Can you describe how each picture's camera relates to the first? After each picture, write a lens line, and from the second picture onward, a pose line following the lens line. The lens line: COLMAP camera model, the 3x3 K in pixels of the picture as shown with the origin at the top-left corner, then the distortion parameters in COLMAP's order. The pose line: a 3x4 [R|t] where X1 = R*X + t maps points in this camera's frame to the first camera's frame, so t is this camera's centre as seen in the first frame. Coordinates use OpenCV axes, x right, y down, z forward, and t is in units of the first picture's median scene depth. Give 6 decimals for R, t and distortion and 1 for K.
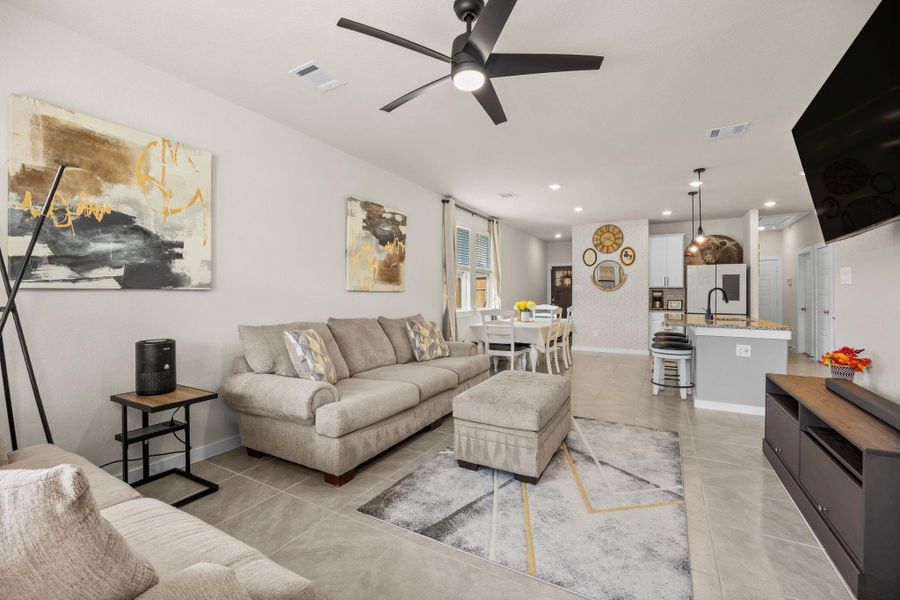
lens RADIAL K [[377.3, 0, 449.1], [0, 377.3, 296.5], [0, 0, 1]] dist [0.001215, 0.000079]
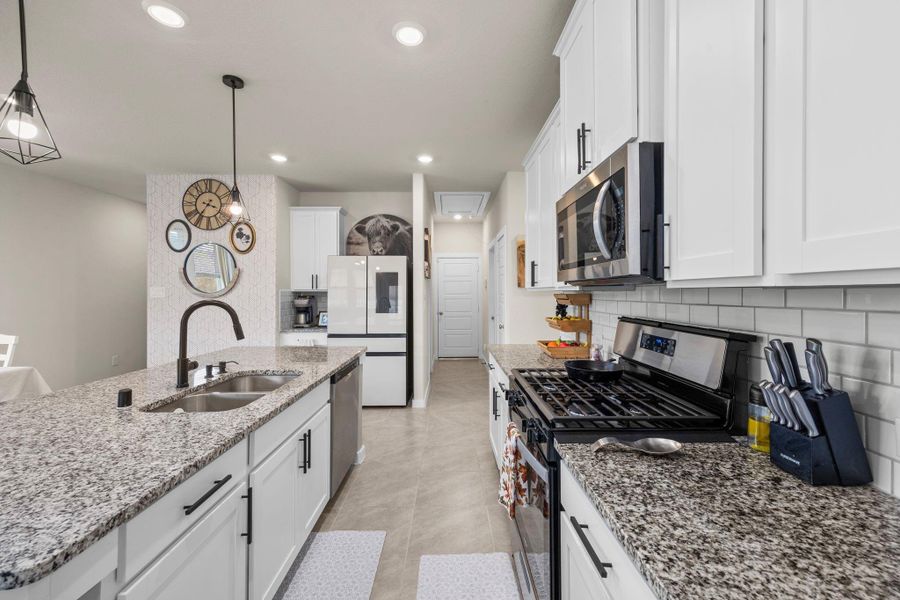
lens RADIAL K [[350.0, 0, 451.1], [0, 350.0, 293.9], [0, 0, 1]] dist [-0.001207, -0.000074]
pose [[0.868920, -0.008274, 0.494883, 0.507663], [0.008468, 0.999962, 0.001850, -0.020177], [-0.494879, 0.002583, 0.868958, 0.404084]]
